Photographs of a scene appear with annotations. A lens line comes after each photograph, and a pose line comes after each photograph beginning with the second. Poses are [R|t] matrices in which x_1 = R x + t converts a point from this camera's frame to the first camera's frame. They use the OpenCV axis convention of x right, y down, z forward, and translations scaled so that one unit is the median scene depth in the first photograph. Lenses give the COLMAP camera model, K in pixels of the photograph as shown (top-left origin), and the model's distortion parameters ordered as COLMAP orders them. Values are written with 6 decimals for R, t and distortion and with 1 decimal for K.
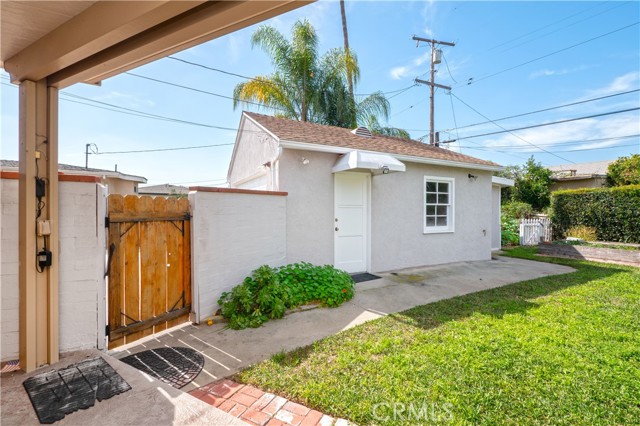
lens RADIAL K [[266.4, 0, 319.6], [0, 266.4, 209.6], [0, 0, 1]] dist [-0.001832, -0.000175]
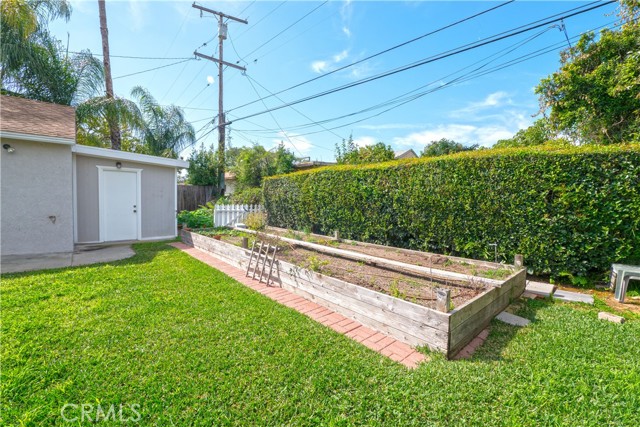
lens RADIAL K [[266.4, 0, 315.4], [0, 266.4, 209.3], [0, 0, 1]] dist [-0.001832, -0.000175]
pose [[0.961584, -0.010938, 0.274293, 1.293511], [0.001239, 0.999369, 0.035507, 0.031454], [-0.274508, -0.033803, 0.960990, 0.001142]]
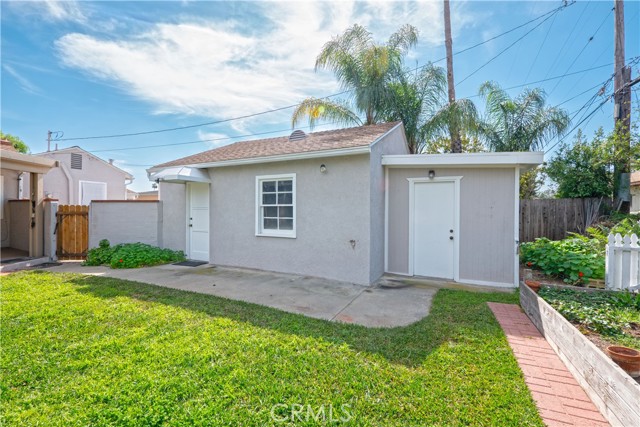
lens RADIAL K [[266.4, 0, 326.1], [0, 266.4, 209.9], [0, 0, 1]] dist [-0.001832, -0.000175]
pose [[0.629534, -0.014127, -0.776845, 1.239346], [-0.007684, 0.999673, -0.024406, 0.016638], [0.776935, 0.021334, 0.629219, 0.558731]]
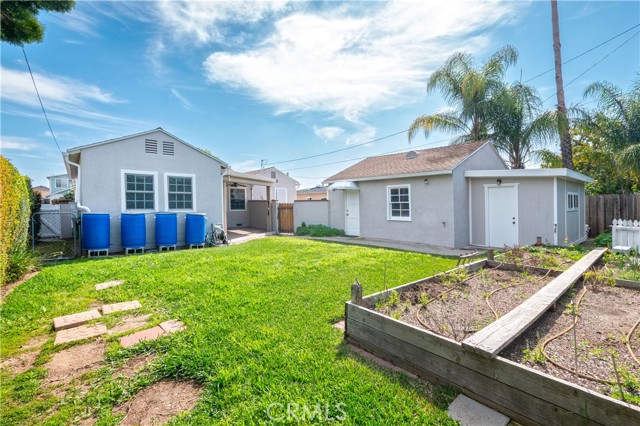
lens RADIAL K [[299.8, 0, 331.4], [0, 299.8, 200.0], [0, 0, 1]] dist [0.006904, -0.000122]
pose [[0.289125, -0.032549, -0.956738, 1.992979], [-0.009207, 0.999281, -0.036778, 0.033482], [0.957247, 0.019442, 0.288617, 0.111359]]
